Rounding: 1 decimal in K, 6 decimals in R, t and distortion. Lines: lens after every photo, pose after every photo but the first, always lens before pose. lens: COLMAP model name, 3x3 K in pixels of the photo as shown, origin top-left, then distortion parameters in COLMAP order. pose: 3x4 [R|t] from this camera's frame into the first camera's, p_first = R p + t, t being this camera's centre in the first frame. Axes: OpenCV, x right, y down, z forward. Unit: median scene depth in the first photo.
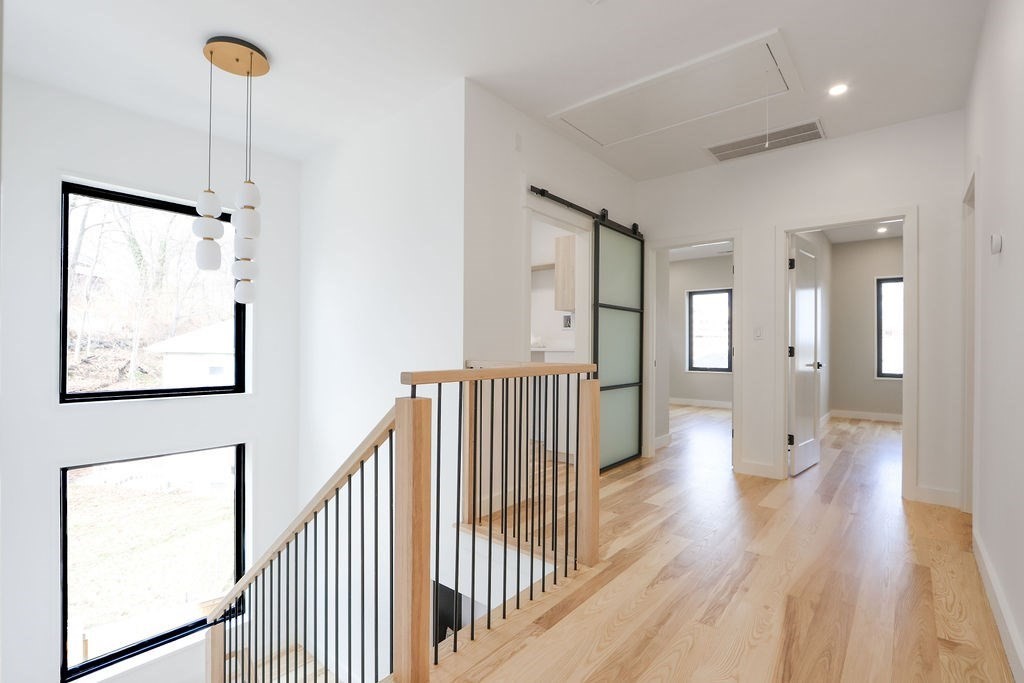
lens RADIAL K [[469.7, 0, 511.9], [0, 469.7, 343.0], [0, 0, 1]] dist [-0.004788, -0.000875]
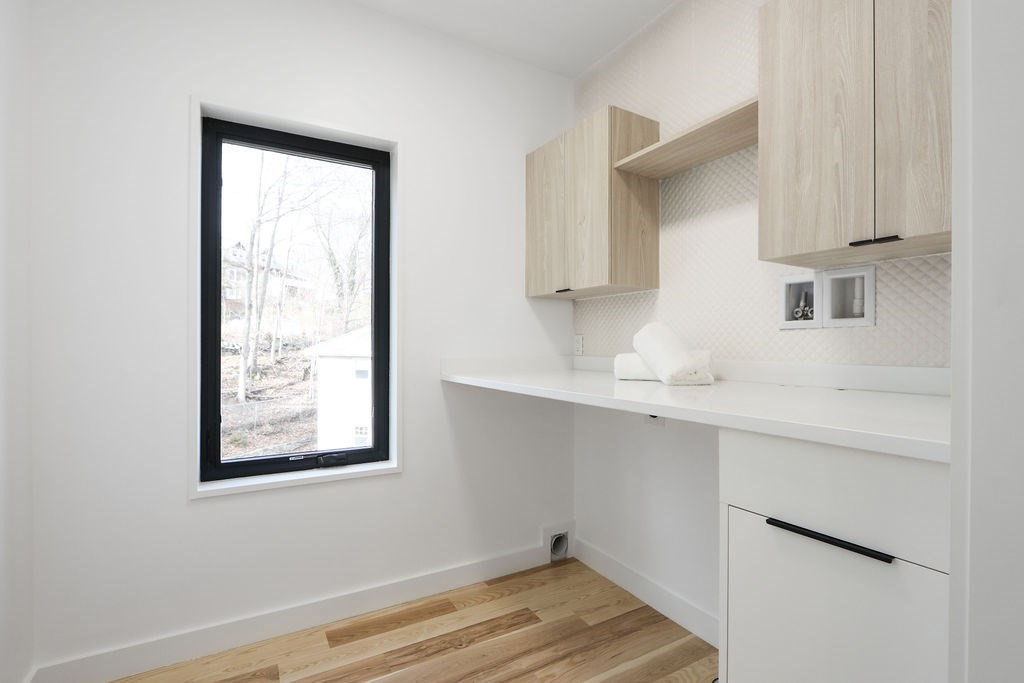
lens RADIAL K [[469.7, 0, 516.0], [0, 469.7, 343.9], [0, 0, 1]] dist [-0.004788, -0.000875]
pose [[0.940203, -0.000592, -0.340615, 0.025844], [0.000431, 1.000000, -0.000549, -0.009561], [0.340615, 0.000370, 0.940203, 0.355826]]
